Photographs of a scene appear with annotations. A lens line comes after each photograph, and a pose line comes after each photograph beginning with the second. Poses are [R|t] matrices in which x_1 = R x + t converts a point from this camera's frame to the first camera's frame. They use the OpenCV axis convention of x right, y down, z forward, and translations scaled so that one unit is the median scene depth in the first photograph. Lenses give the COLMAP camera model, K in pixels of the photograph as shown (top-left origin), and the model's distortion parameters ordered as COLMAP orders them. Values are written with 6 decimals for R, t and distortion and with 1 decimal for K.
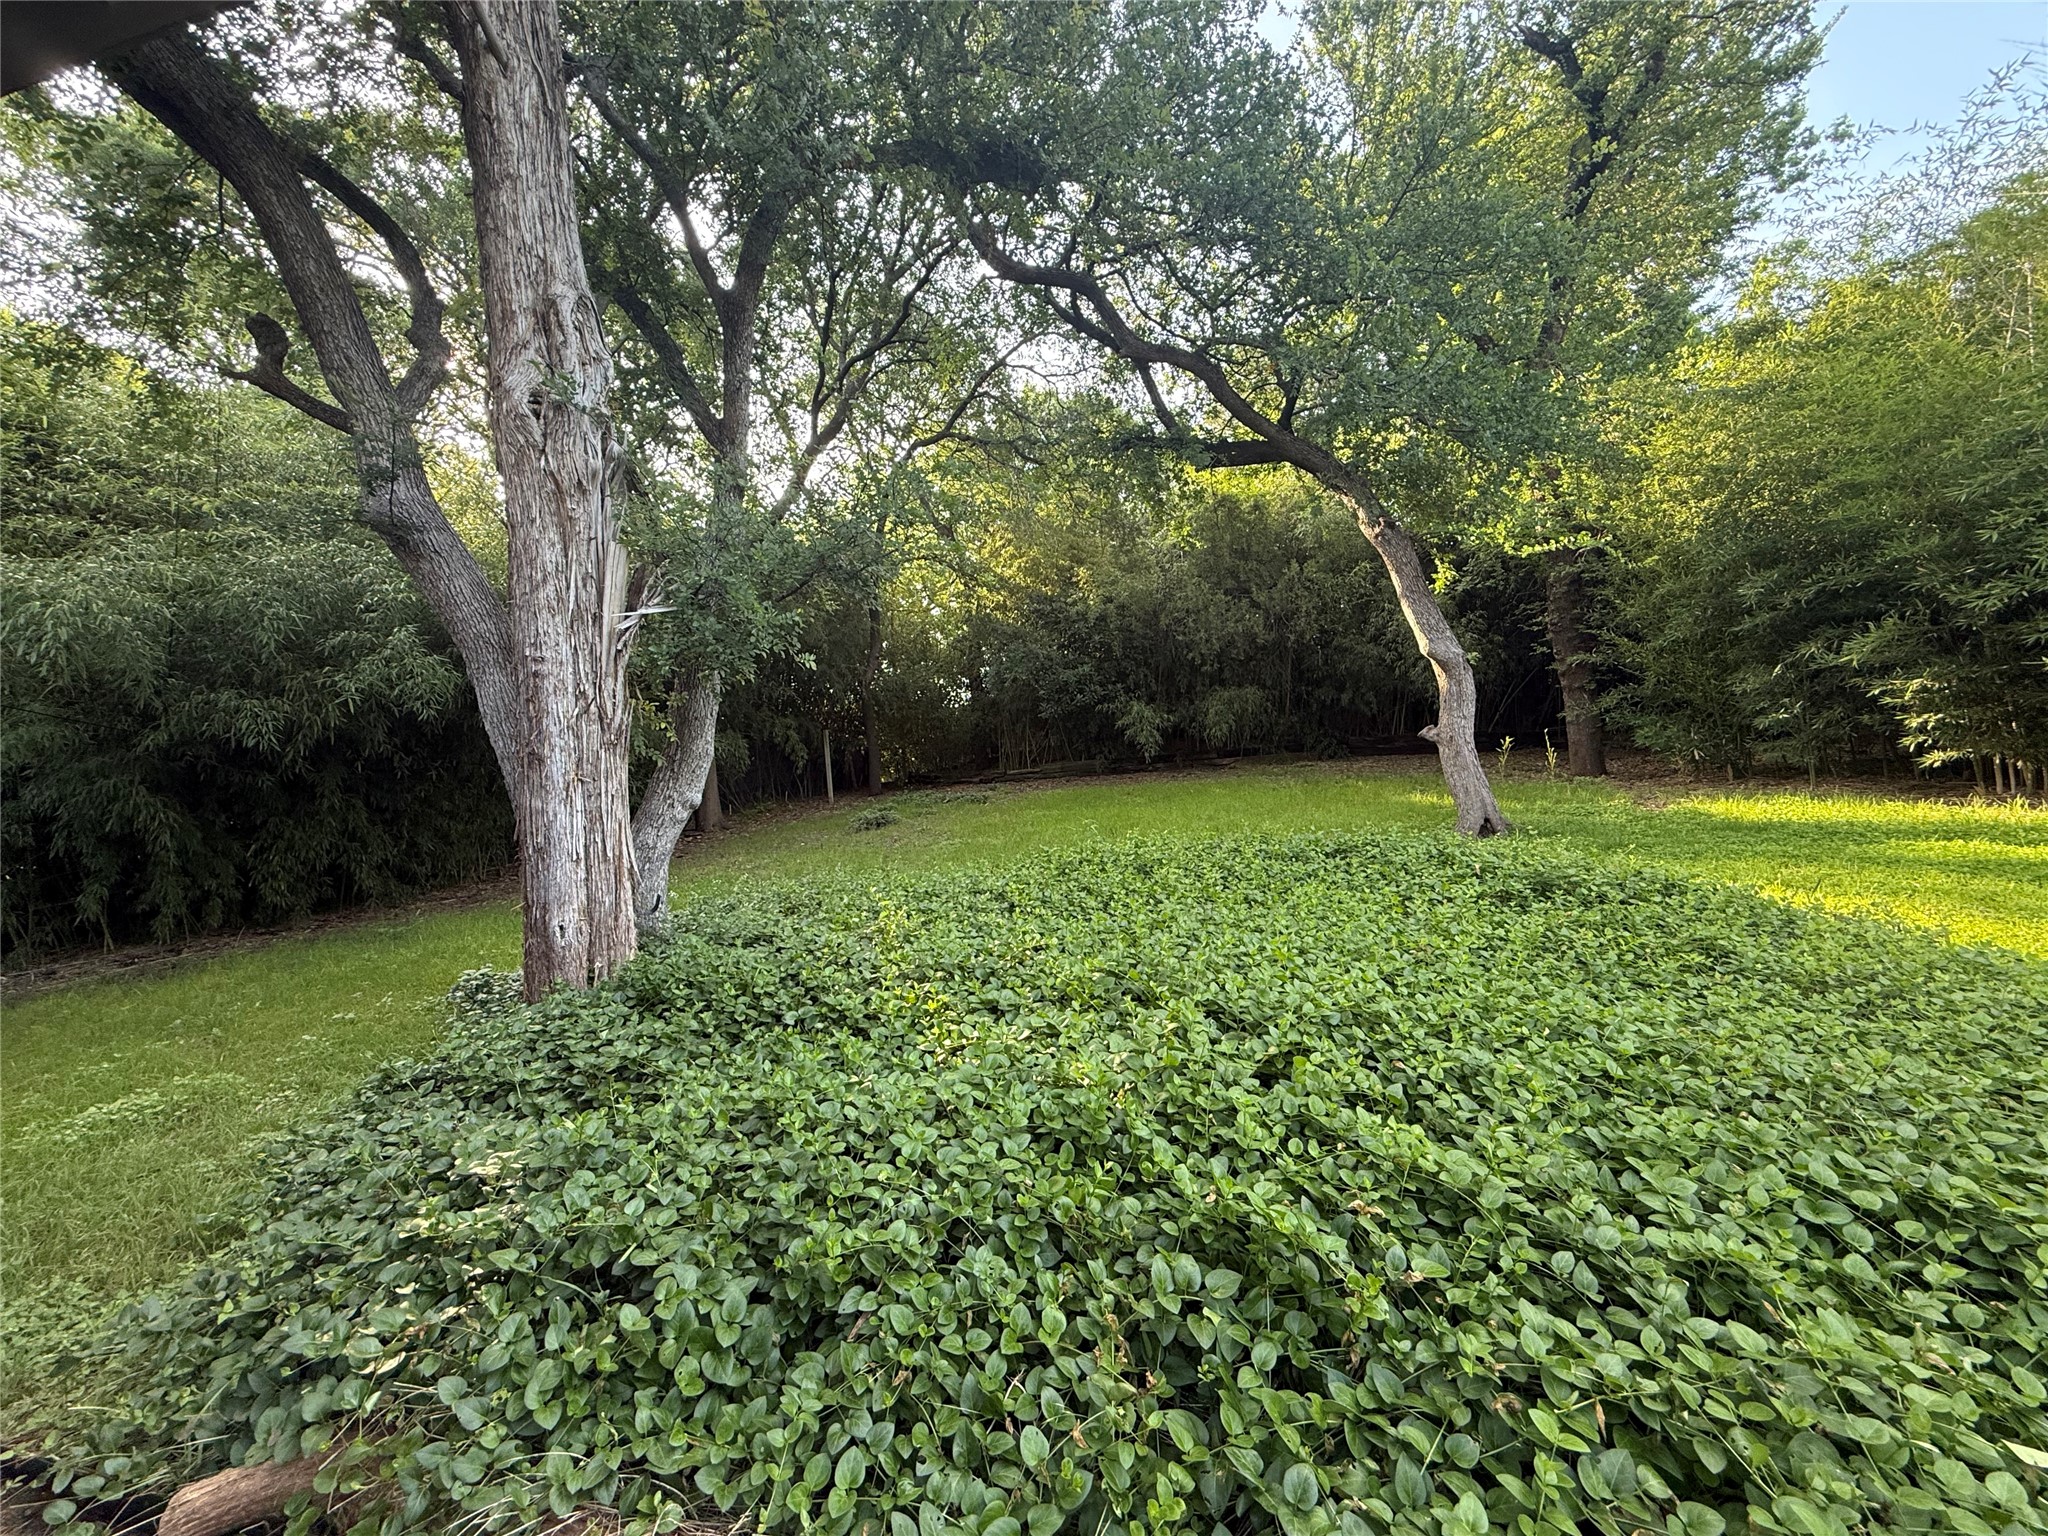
lens RADIAL K [[800.9, 0, 1024.0], [0, 800.9, 768.0], [0, 0, 1]] dist [-0.003392, -0.000159]
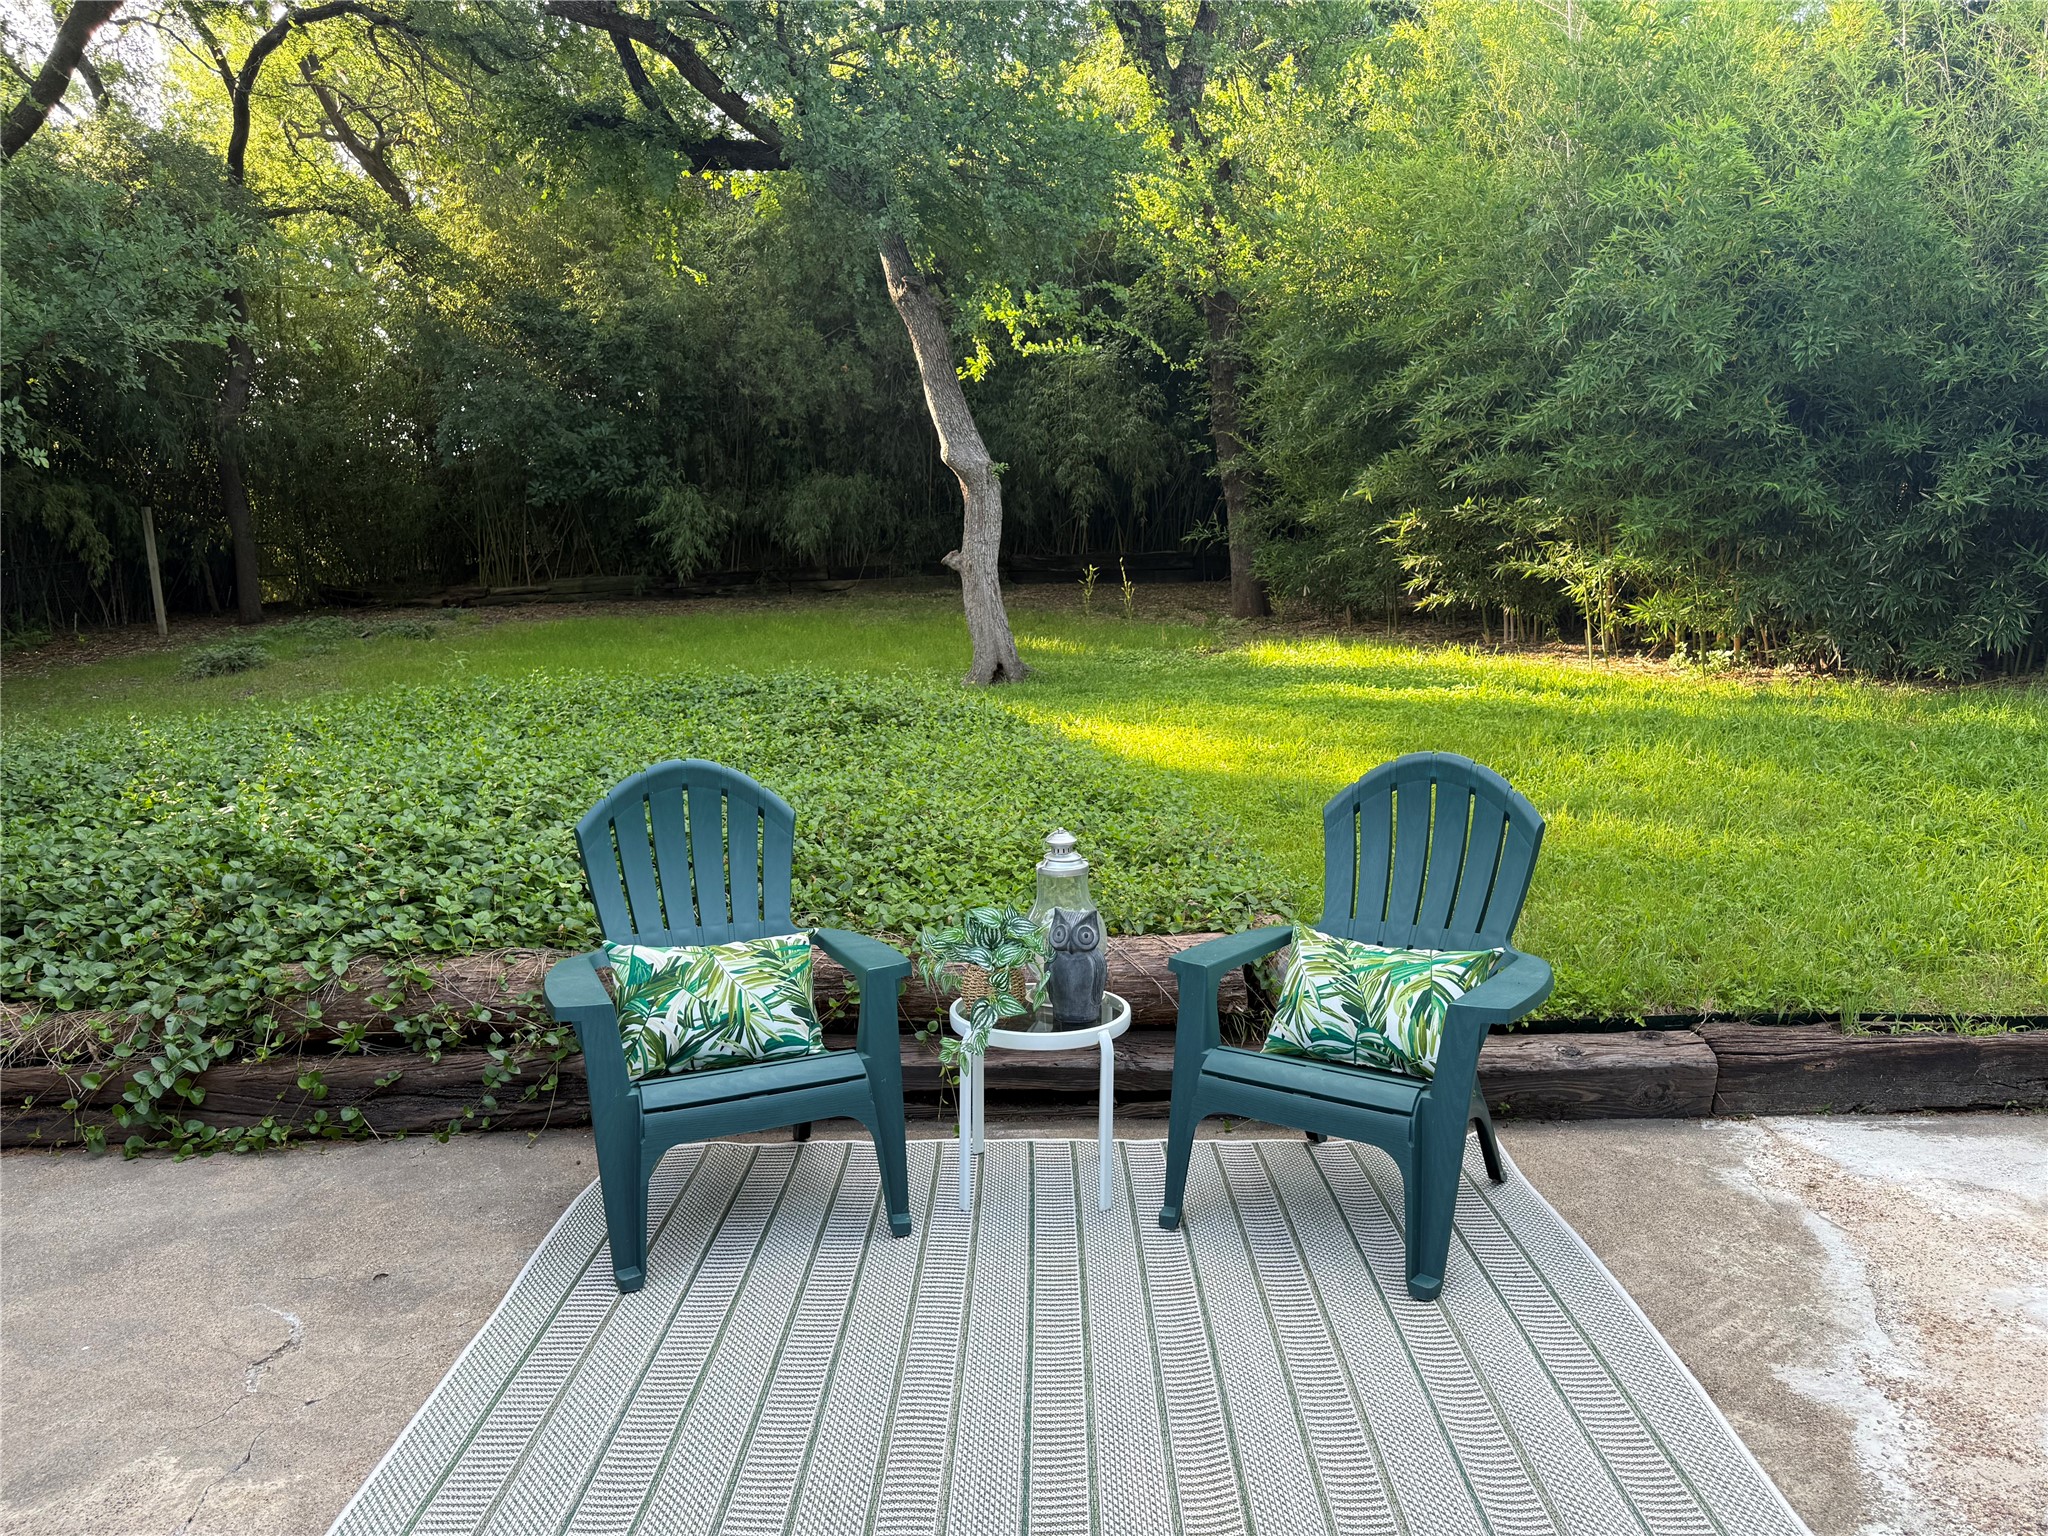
lens RADIAL K [[1411.2, 0, 1024.0], [0, 1411.2, 768.0], [0, 0, 1]] dist [0.112457, -0.132290]
pose [[0.960909, -0.008874, 0.276721, 0.173645], [-0.025943, 0.992203, 0.121905, -0.010075], [-0.275645, -0.124319, 0.953187, -0.445569]]
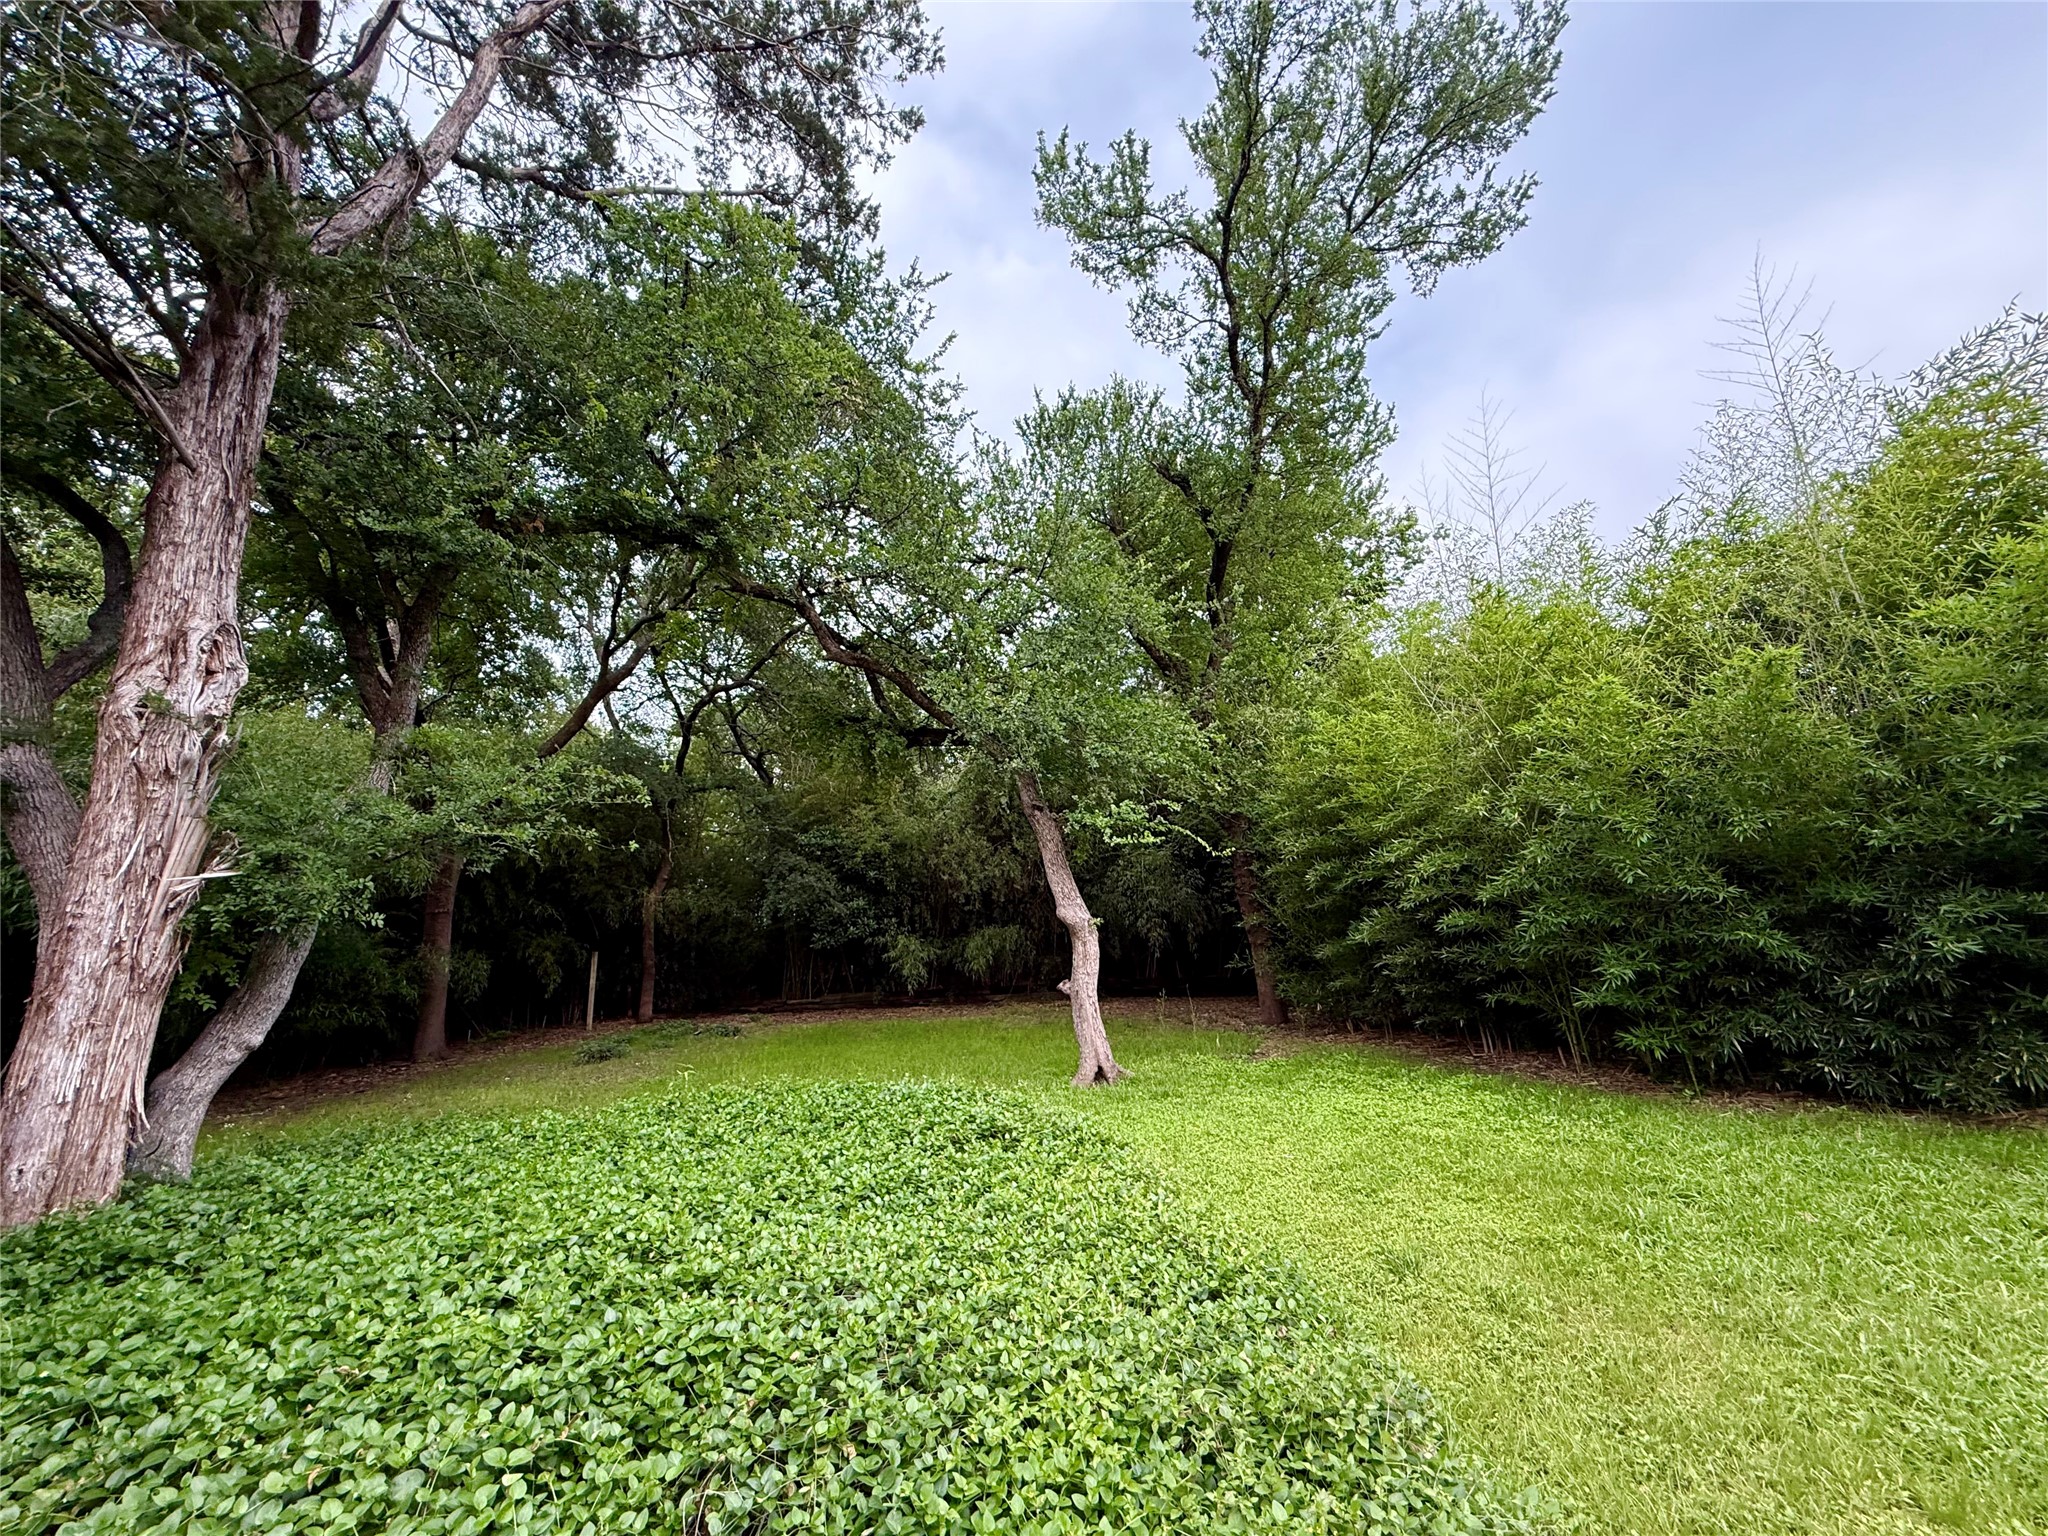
lens RADIAL K [[800.9, 0, 1024.0], [0, 800.9, 768.0], [0, 0, 1]] dist [-0.003392, -0.000159]
pose [[0.986529, 0.071610, 0.147077, 0.260607], [-0.029443, 0.962141, -0.270958, -0.032930], [-0.160912, 0.262978, 0.951289, -0.171958]]
